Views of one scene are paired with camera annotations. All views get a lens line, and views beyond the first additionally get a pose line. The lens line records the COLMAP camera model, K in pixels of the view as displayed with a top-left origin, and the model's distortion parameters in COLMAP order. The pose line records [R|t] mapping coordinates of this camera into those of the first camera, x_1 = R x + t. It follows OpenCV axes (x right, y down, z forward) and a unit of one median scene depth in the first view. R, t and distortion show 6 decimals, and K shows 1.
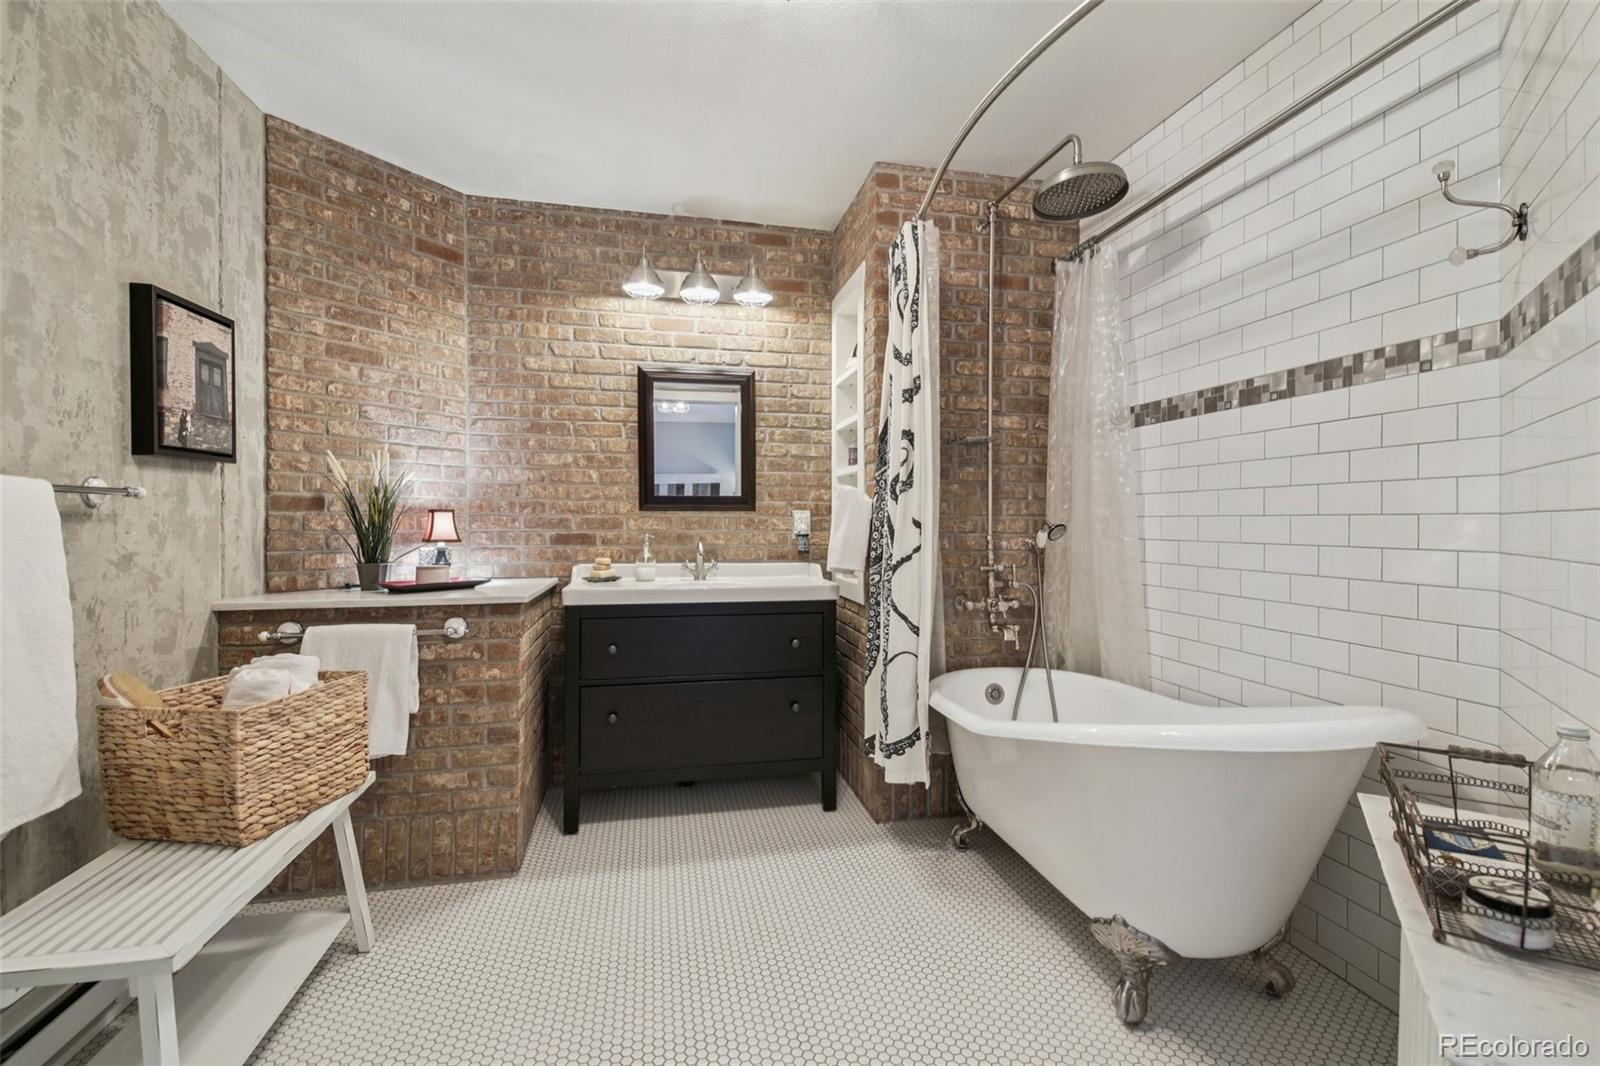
lens RADIAL K [[690.9, 0, 800.0], [0, 690.9, 533.0], [0, 0, 1]] dist [-0.024259, 0.000011]
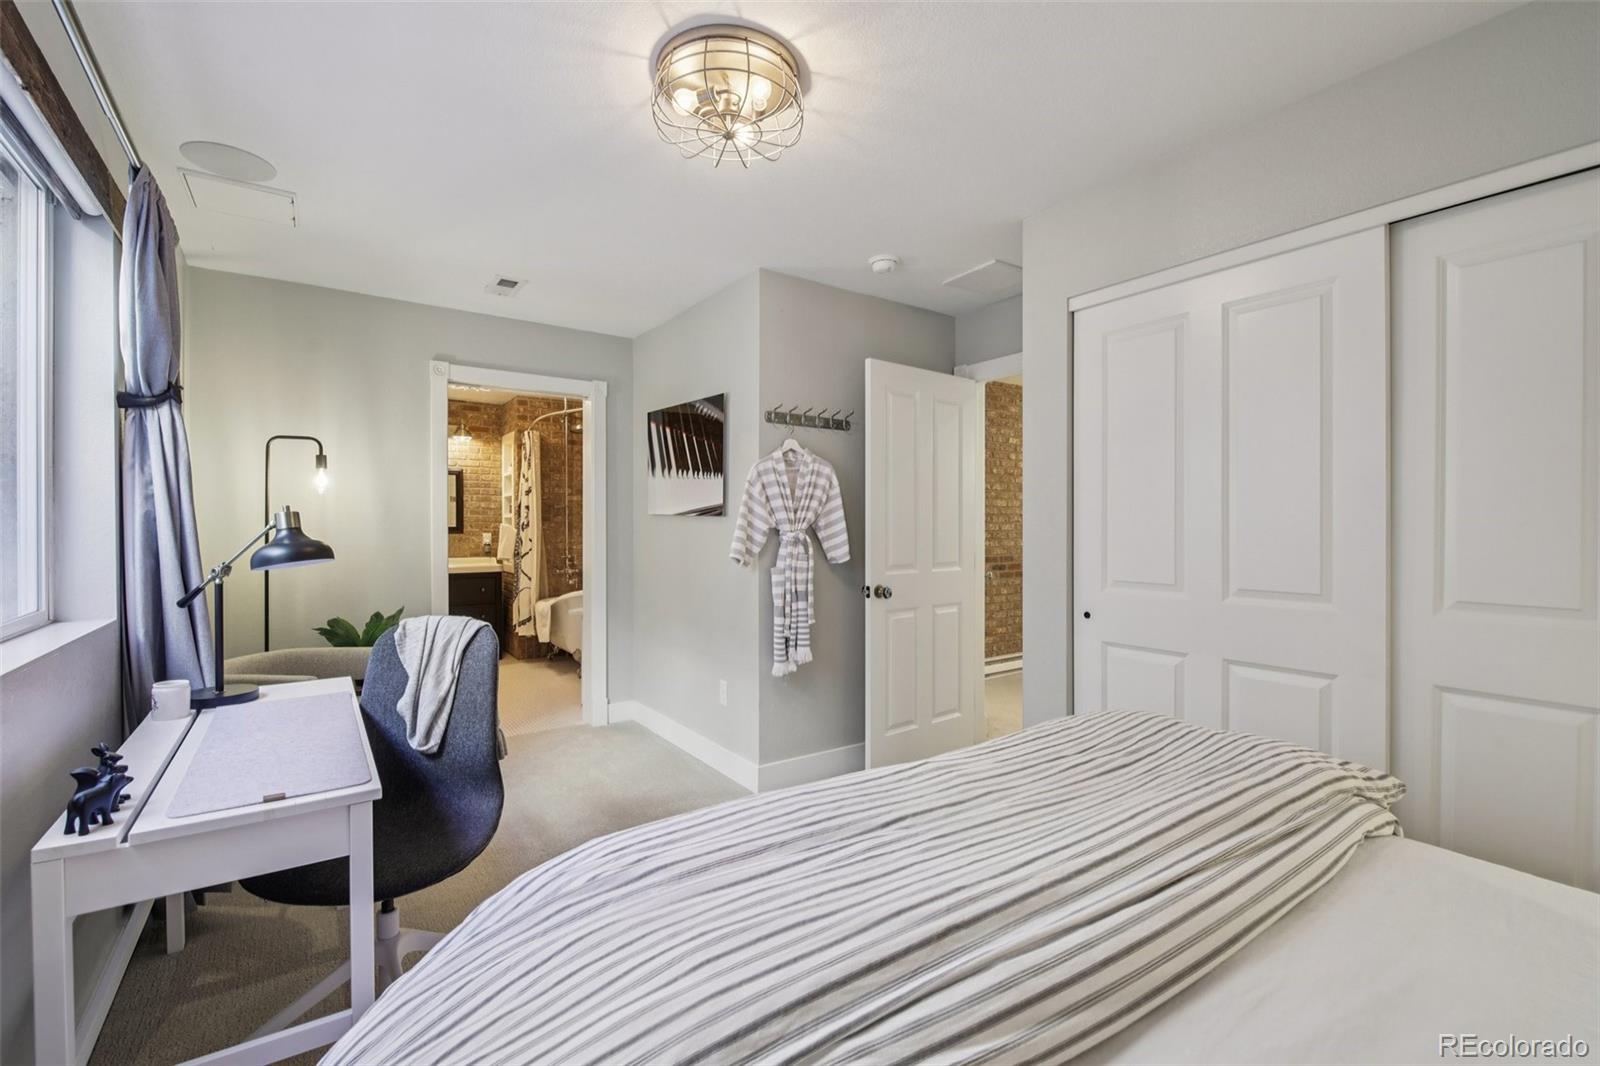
lens RADIAL K [[690.9, 0, 800.0], [0, 690.9, 533.0], [0, 0, 1]] dist [-0.024259, 0.000011]
pose [[0.917411, -0.003987, 0.397920, 0.052325], [0.006173, 0.999972, -0.004213, -0.019886], [-0.397892, 0.006322, 0.917410, -1.581641]]
